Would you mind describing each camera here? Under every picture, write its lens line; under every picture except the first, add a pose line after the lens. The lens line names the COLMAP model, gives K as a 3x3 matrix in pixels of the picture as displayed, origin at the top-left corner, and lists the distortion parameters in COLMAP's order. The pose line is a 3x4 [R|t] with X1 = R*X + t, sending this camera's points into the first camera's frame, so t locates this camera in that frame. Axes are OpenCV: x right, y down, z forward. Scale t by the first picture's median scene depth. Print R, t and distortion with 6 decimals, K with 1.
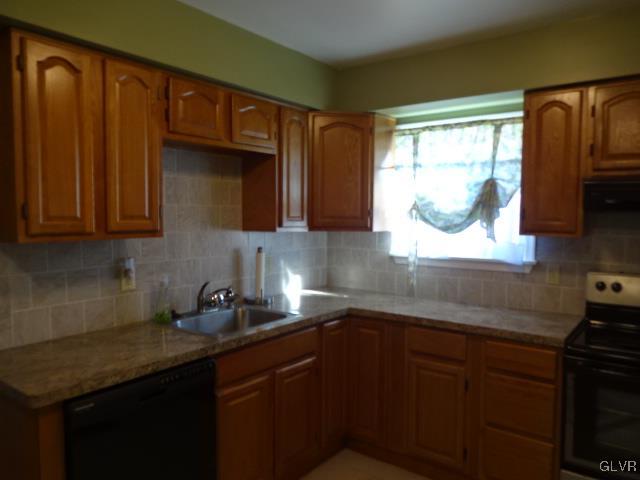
lens RADIAL K [[474.7, 0, 322.1], [0, 474.7, 239.8], [0, 0, 1]] dist [-0.004071, -0.005488]
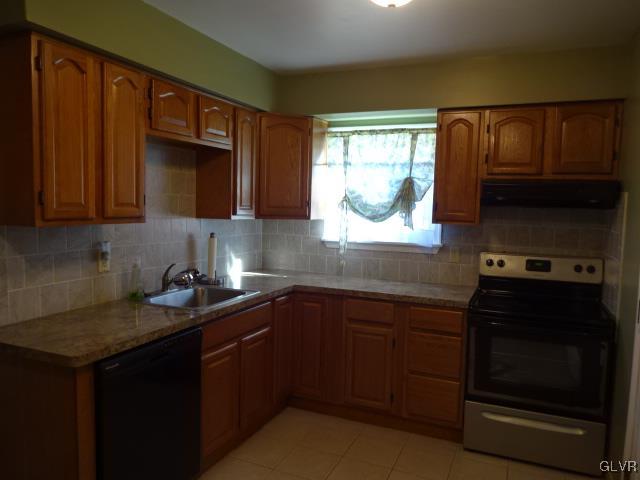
lens RADIAL K [[474.7, 0, 318.2], [0, 474.7, 240.0], [0, 0, 1]] dist [-0.004071, -0.005488]
pose [[0.972786, -0.001036, 0.231703, -0.177738], [-0.004552, 0.999712, 0.023579, 0.006090], [-0.231660, -0.023992, 0.972501, -0.162589]]
